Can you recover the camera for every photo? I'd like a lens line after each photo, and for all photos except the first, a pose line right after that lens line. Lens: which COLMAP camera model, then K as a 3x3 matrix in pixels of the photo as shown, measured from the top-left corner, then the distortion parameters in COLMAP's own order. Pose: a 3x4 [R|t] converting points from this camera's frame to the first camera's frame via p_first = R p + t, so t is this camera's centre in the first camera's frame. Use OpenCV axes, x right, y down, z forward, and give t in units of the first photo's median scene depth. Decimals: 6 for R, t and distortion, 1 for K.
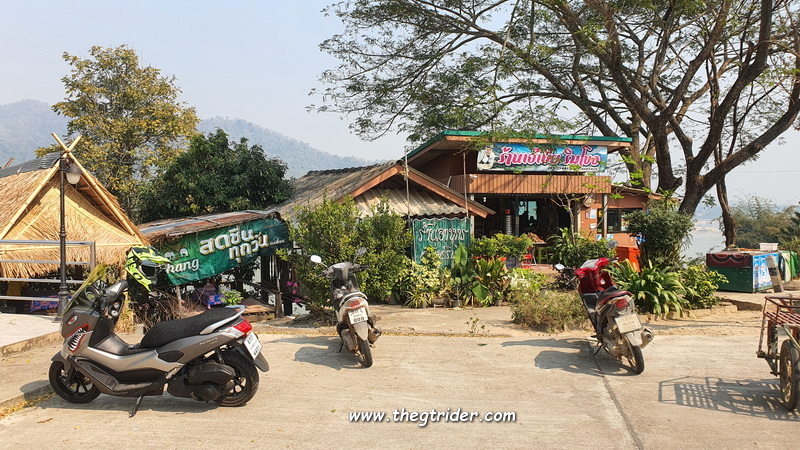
lens RADIAL K [[677.9, 0, 400.0], [0, 677.9, 225.0], [0, 0, 1]] dist [0.051200, -0.002349]
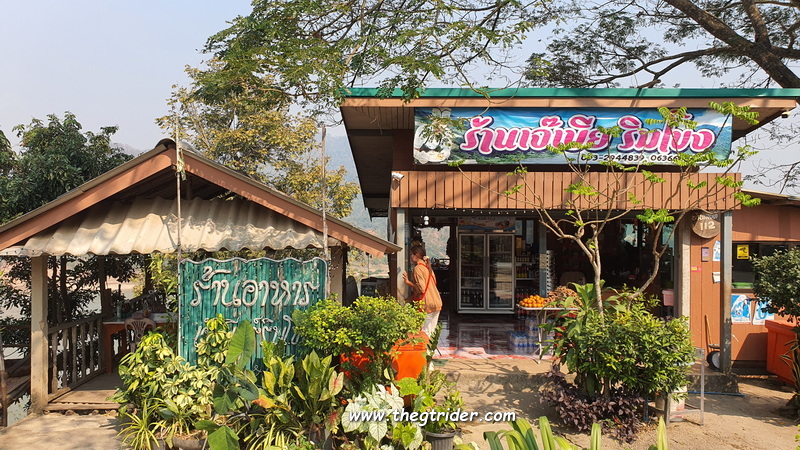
lens RADIAL K [[677.9, 0, 400.0], [0, 677.9, 225.0], [0, 0, 1]] dist [0.051200, -0.002349]
pose [[0.924374, 0.006572, -0.381431, 0.296013], [-0.019571, 0.999352, -0.030210, -0.018423], [0.380985, 0.035390, 0.923904, 0.516562]]
